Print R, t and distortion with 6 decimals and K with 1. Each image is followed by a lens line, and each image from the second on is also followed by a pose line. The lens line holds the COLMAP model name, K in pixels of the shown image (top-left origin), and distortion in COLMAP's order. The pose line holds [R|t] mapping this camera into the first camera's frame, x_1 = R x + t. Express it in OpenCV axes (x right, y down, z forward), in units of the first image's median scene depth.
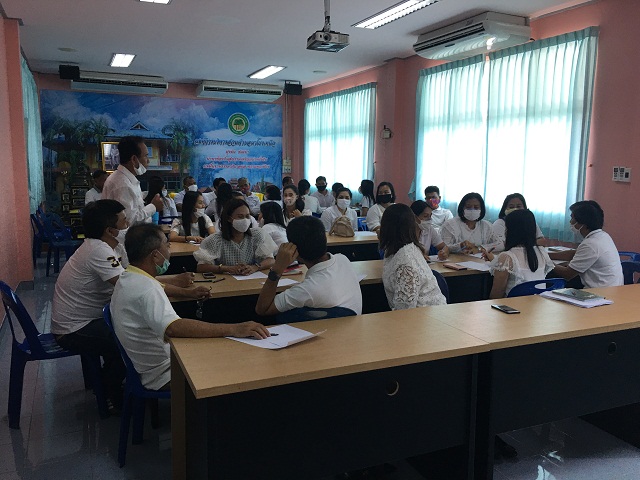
lens RADIAL K [[546.8, 0, 318.9], [0, 546.8, 231.9], [0, 0, 1]] dist [0.079300, -0.099526]
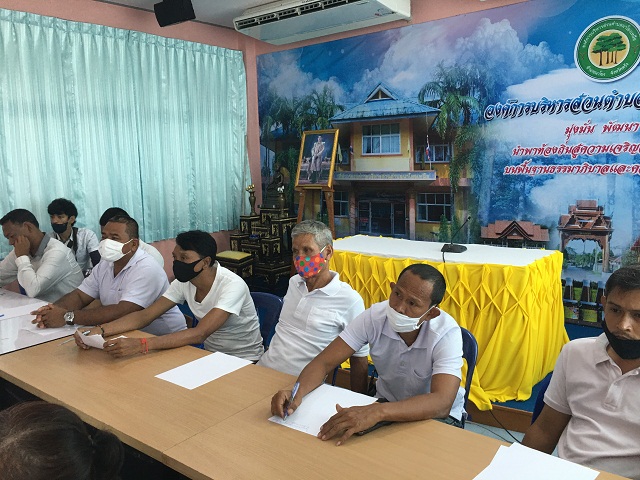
lens RADIAL K [[543.8, 0, 318.2], [0, 543.8, 232.5], [0, 0, 1]] dist [0.072782, -0.090554]
pose [[0.432045, 0.101238, -0.896152, 0.111624], [-0.077451, 0.994173, 0.074971, -0.099555], [0.898520, 0.037017, 0.437369, 0.744285]]
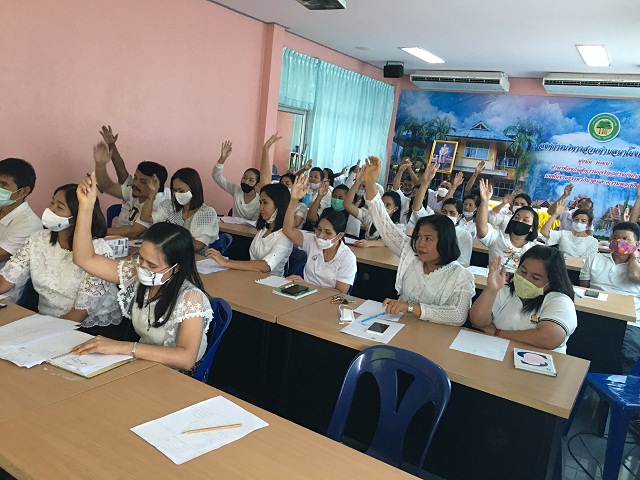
lens RADIAL K [[546.8, 0, 318.9], [0, 546.8, 231.9], [0, 0, 1]] dist [0.079300, -0.099526]
pose [[0.552052, 0.184244, -0.813199, 0.326052], [-0.204592, 0.975398, 0.082102, -0.036103], [0.808320, 0.121049, 0.576165, 0.257723]]
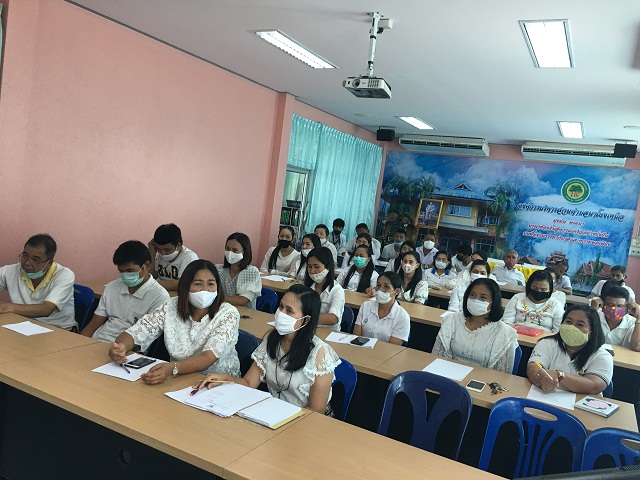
lens RADIAL K [[546.8, 0, 318.9], [0, 546.8, 231.9], [0, 0, 1]] dist [0.079300, -0.099526]
pose [[0.611494, 0.122639, -0.781687, 0.319746], [-0.217051, 0.976018, -0.016665, -0.034808], [0.760897, 0.179856, 0.623448, 0.181359]]
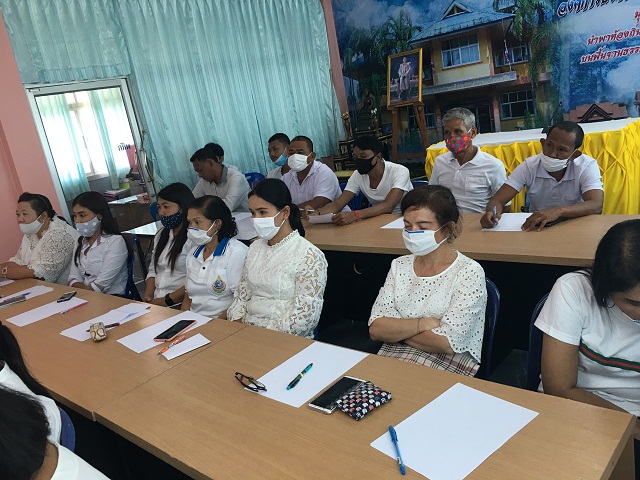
lens RADIAL K [[546.8, 0, 318.9], [0, 546.8, 231.9], [0, 0, 1]] dist [0.079300, -0.099526]
pose [[0.384093, 0.141215, -0.912431, 0.167060], [0.068745, 0.981117, 0.180784, -0.081943], [0.920731, -0.132163, 0.367133, 0.644586]]
